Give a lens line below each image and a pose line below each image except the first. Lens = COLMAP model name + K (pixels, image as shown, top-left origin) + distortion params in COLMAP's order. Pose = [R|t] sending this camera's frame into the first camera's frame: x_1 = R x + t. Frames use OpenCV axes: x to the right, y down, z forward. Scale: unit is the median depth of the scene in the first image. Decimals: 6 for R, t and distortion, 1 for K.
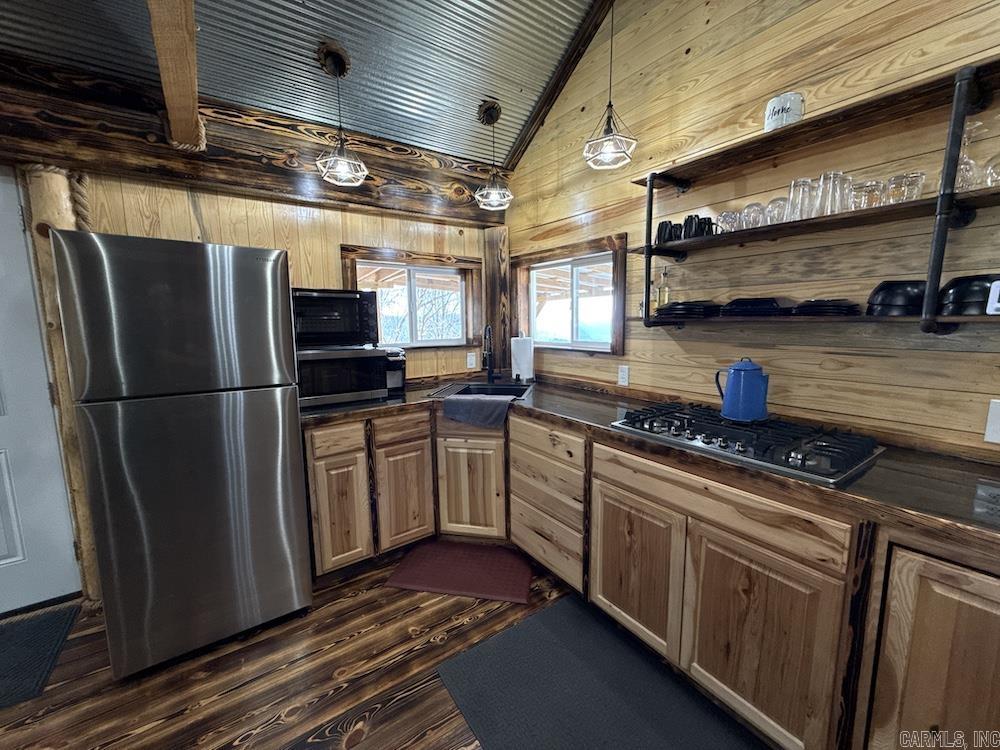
lens RADIAL K [[399.3, 0, 498.9], [0, 399.3, 376.4], [0, 0, 1]] dist [-0.000673, 0.000634]
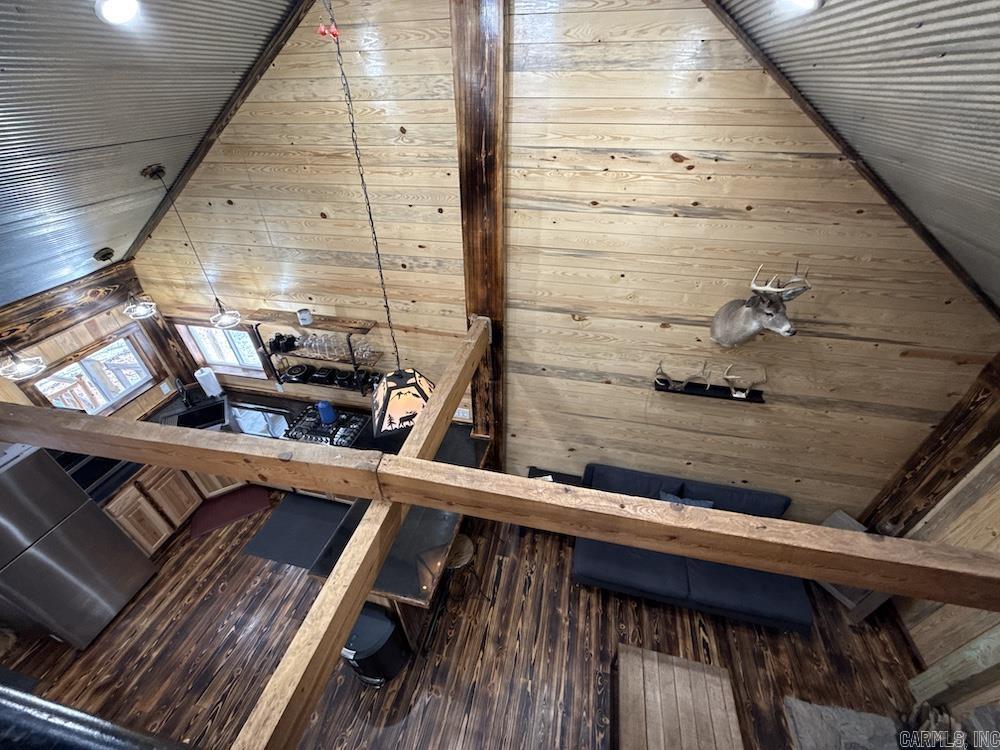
lens RADIAL K [[399.3, 0, 500.3], [0, 399.3, 375.5], [0, 0, 1]] dist [-0.000673, 0.000634]
pose [[0.740802, -0.392720, 0.544962, 0.081927], [0.096597, 0.865139, 0.492141, -0.952605], [-0.664742, -0.311938, 0.678832, -1.046601]]
